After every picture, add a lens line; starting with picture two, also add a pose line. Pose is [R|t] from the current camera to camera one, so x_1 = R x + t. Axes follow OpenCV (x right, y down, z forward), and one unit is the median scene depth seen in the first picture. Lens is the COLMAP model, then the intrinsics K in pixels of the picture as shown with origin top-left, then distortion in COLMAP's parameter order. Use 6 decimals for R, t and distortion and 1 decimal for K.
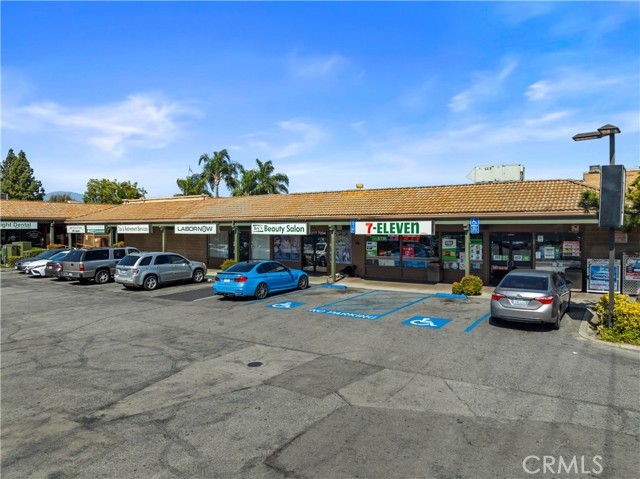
lens RADIAL K [[452.8, 0, 320.1], [0, 452.8, 242.5], [0, 0, 1]] dist [-0.029977, -0.001132]
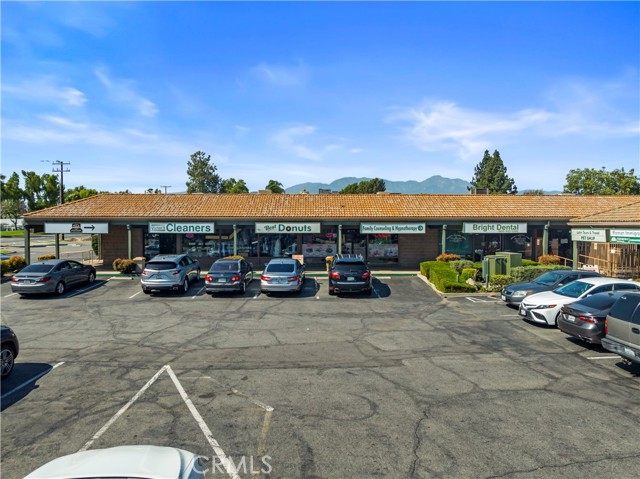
lens RADIAL K [[452.8, 0, 324.3], [0, 452.8, 236.9], [0, 0, 1]] dist [-0.029977, -0.001132]
pose [[0.585106, 0.021630, -0.810668, -0.252849], [-0.026117, 0.999628, 0.007821, -0.022592], [0.810536, 0.016596, 0.585453, 0.338032]]
